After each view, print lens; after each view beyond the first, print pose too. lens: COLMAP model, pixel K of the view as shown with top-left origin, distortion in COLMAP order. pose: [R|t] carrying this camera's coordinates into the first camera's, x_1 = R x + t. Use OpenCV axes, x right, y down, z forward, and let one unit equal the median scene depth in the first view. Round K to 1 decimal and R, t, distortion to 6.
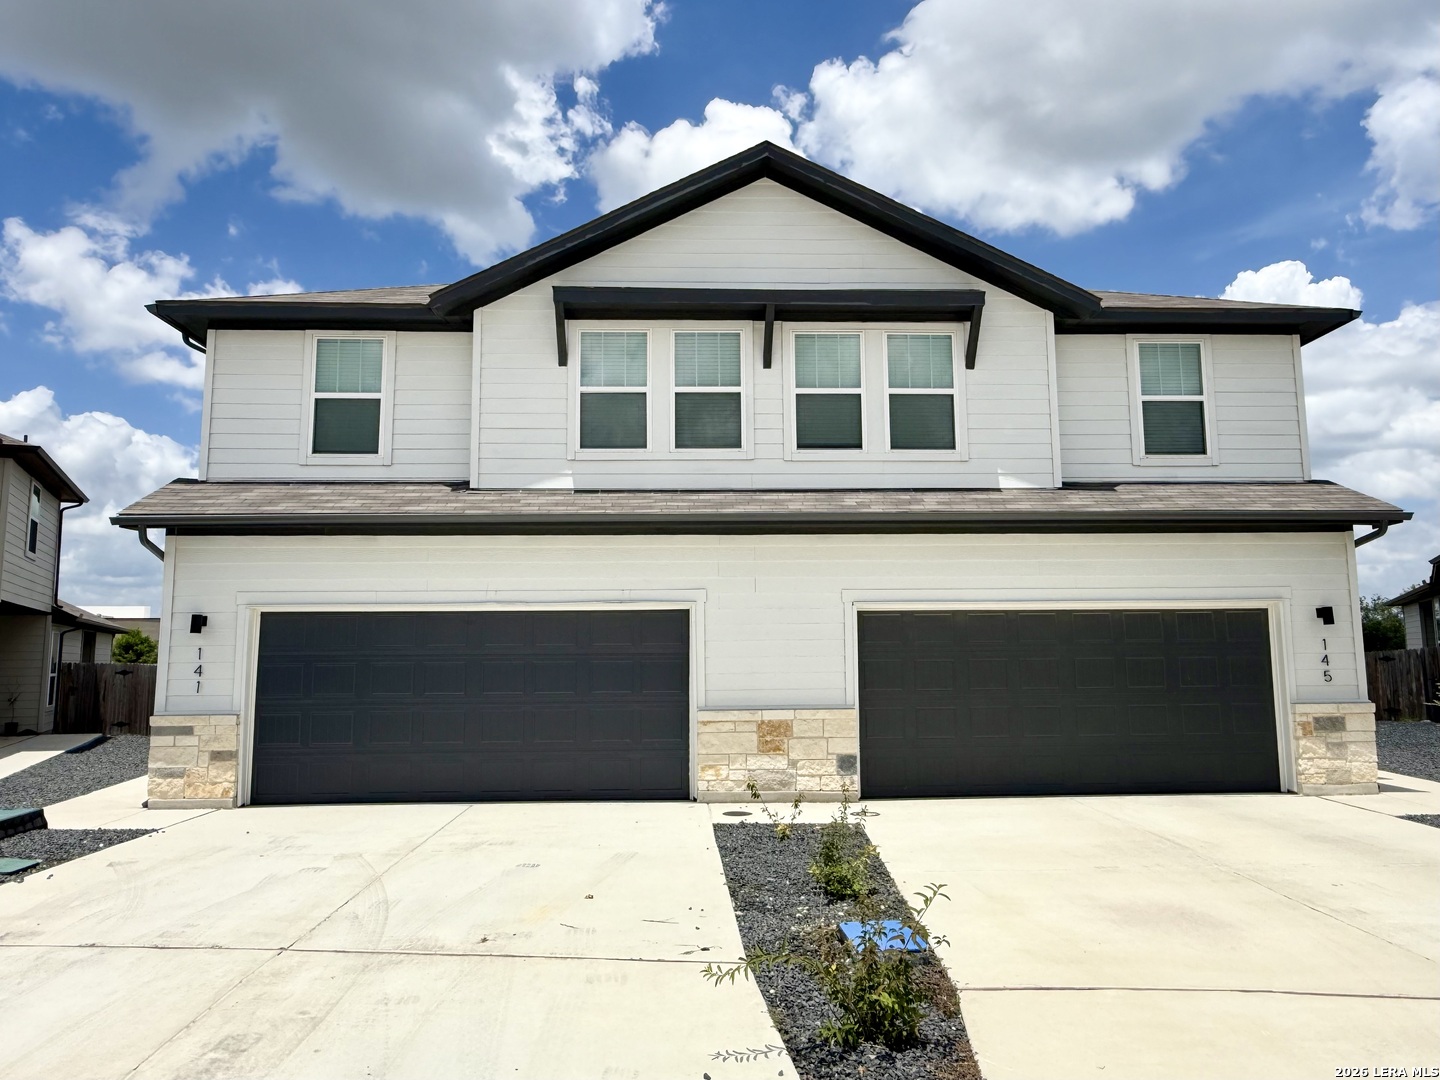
lens RADIAL K [[908.8, 0, 716.3], [0, 908.8, 558.9], [0, 0, 1]] dist [0.002289, 0.000948]
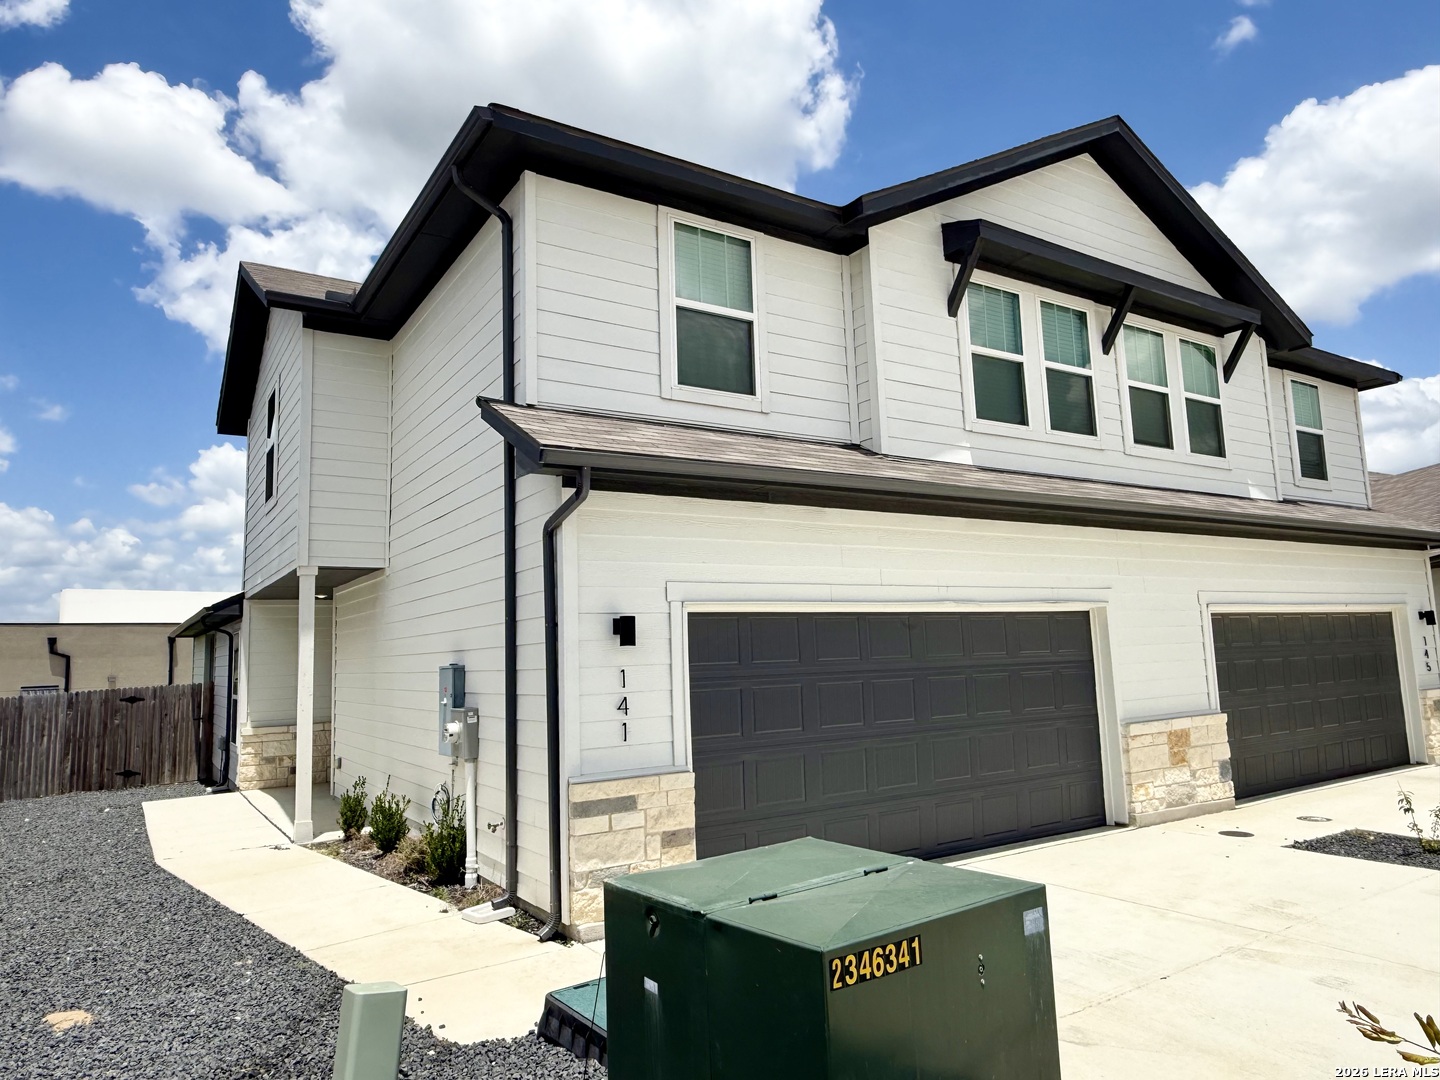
lens RADIAL K [[919.9, 0, 720.0], [0, 919.9, 540.0], [0, 0, 1]] dist [0.005930, 0.001909]
pose [[0.863987, 0.041940, 0.501764, -0.784056], [-0.031172, 0.999069, -0.029832, 0.023692], [-0.502548, 0.010134, 0.864490, 0.390509]]
